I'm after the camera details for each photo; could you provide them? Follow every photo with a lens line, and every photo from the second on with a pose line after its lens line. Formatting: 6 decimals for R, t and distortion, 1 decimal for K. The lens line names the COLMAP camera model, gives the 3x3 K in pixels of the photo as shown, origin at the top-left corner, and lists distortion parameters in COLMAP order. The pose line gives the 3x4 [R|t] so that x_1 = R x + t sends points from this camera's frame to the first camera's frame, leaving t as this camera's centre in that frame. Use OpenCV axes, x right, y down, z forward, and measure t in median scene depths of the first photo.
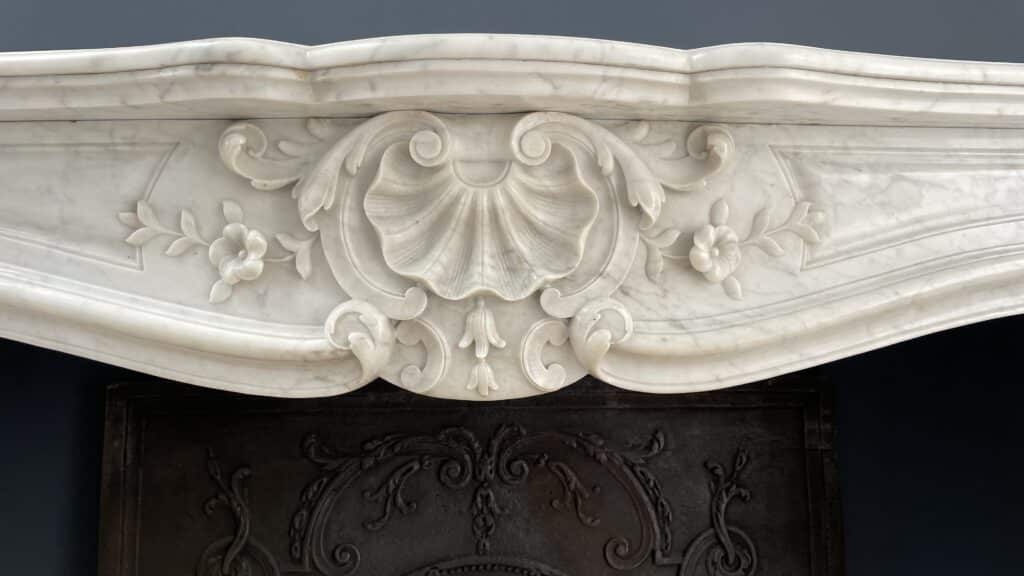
lens RADIAL K [[774.1, 0, 515.3], [0, 774.1, 282.9], [0, 0, 1]] dist [0.100592, -0.151820]
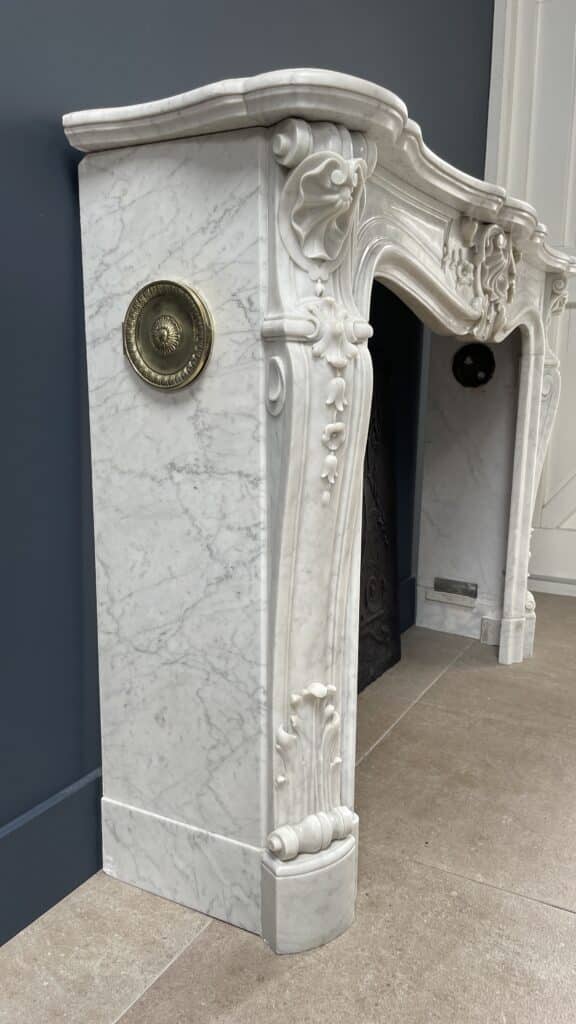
lens RADIAL K [[774.1, 0, 292.1], [0, 774.1, 508.1], [0, 0, 1]] dist [0.100592, -0.151820]
pose [[0.517044, -0.121335, 0.847315, -2.613165], [-0.060576, 0.982233, 0.177619, 0.266522], [-0.853812, -0.143164, 0.500508, 0.114870]]
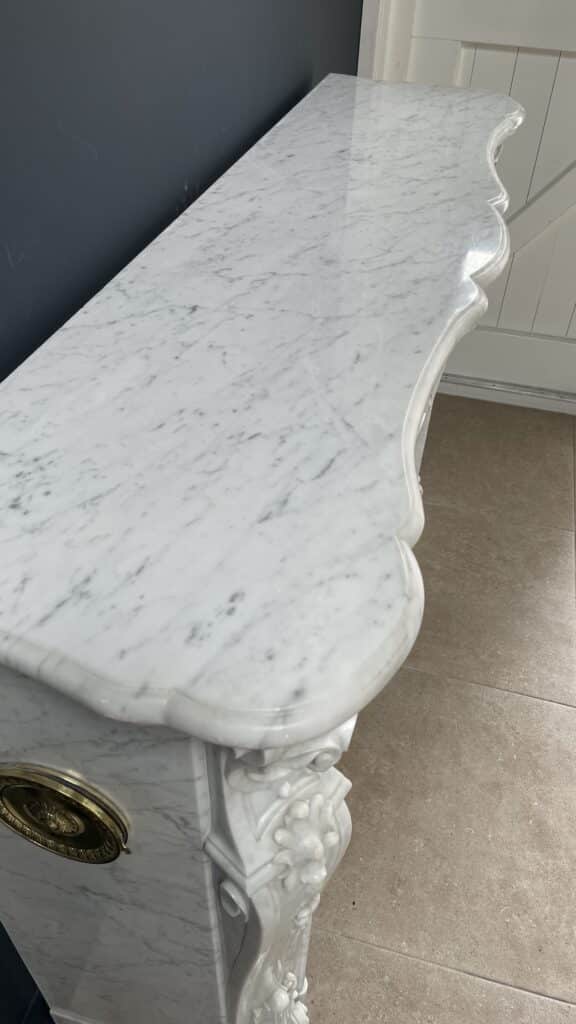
lens RADIAL K [[774.1, 0, 292.1], [0, 774.1, 508.1], [0, 0, 1]] dist [0.100592, -0.151820]
pose [[0.309259, -0.609745, 0.729774, -1.742256], [-0.080882, 0.747748, 0.659038, -0.915200], [-0.947532, -0.262840, 0.181930, 0.818542]]
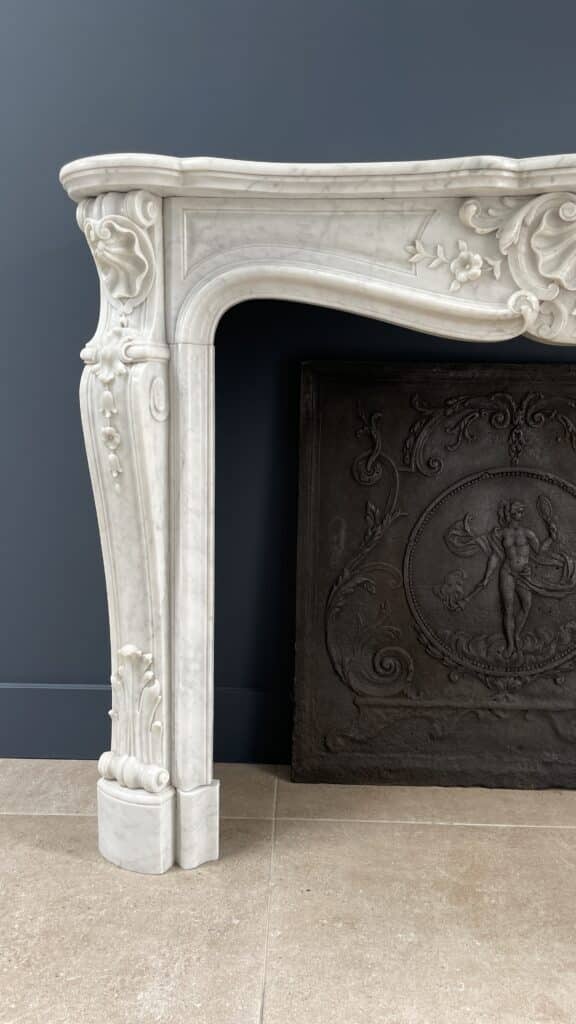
lens RADIAL K [[774.1, 0, 292.1], [0, 774.1, 508.1], [0, 0, 1]] dist [0.100592, -0.151820]
pose [[0.997310, 0.030948, -0.066447, -0.607943], [-0.019321, 0.985431, 0.168974, 0.231867], [0.070708, -0.167236, 0.983378, -1.083184]]
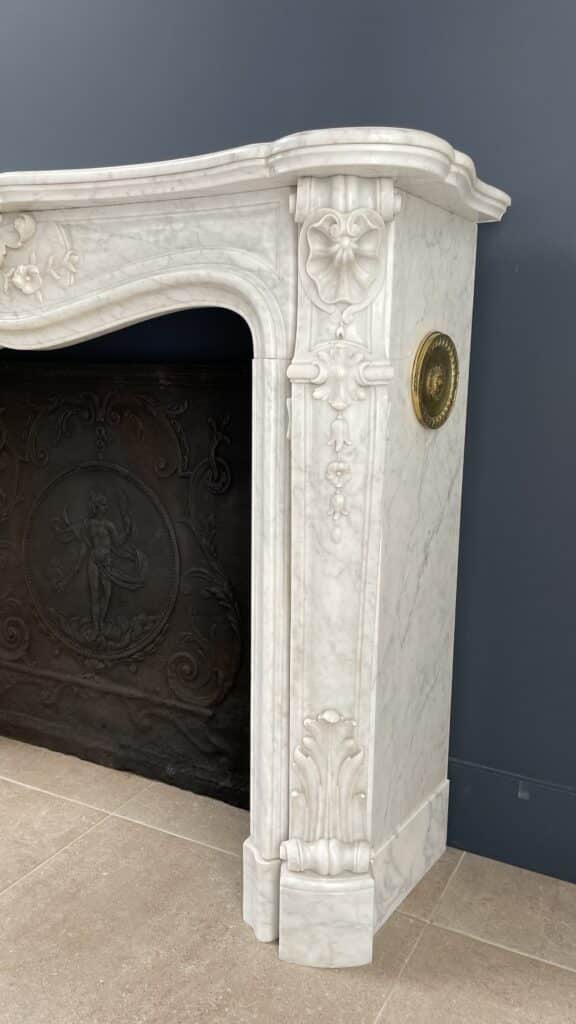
lens RADIAL K [[791.3, 0, 295.9], [0, 791.3, 509.2], [0, 0, 1]] dist [0.102661, -0.154657]
pose [[0.860744, 0.104025, -0.498296, 1.892389], [-0.001259, 0.979329, 0.202271, 0.121503], [0.509037, -0.173477, 0.843082, -0.504354]]
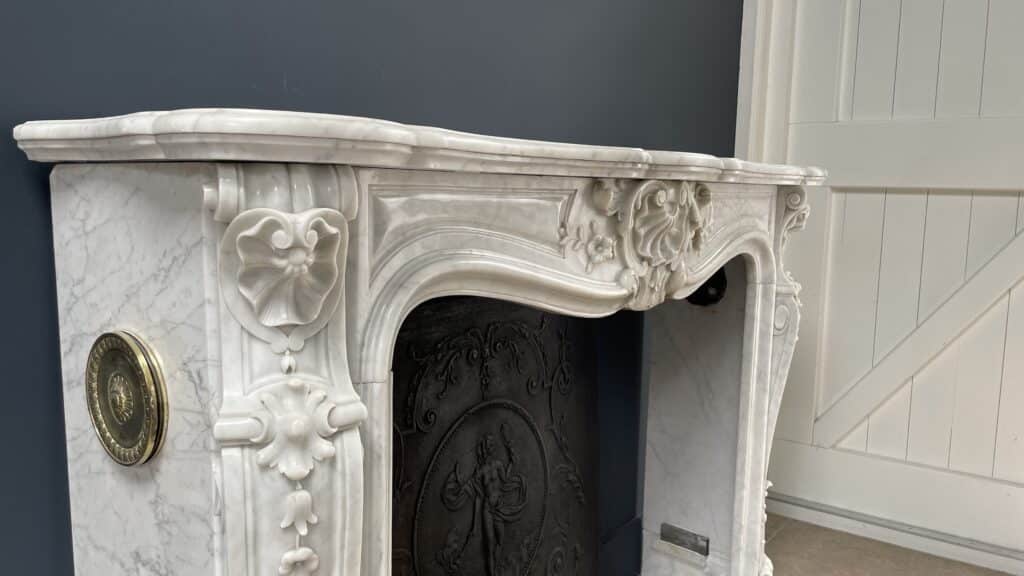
lens RADIAL K [[791.3, 0, 508.1], [0, 791.3, 281.5], [0, 0, 1]] dist [0.102661, -0.154657]
pose [[0.634072, -0.070986, 0.770009, -1.897998], [-0.059026, 0.988429, 0.139727, -0.205517], [-0.771018, -0.134048, 0.622545, -0.072040]]
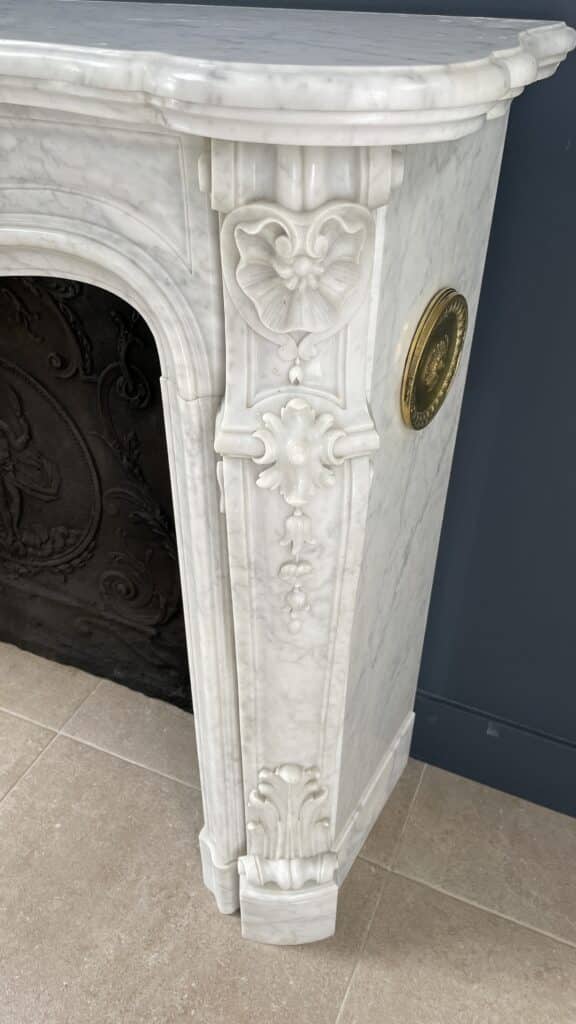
lens RADIAL K [[774.1, 0, 292.1], [0, 774.1, 508.1], [0, 0, 1]] dist [0.100592, -0.151820]
pose [[0.890889, 0.279320, -0.358186, 1.508700], [0.002660, 0.785350, 0.619047, -0.402896], [0.454214, -0.552455, 0.698916, 0.208917]]
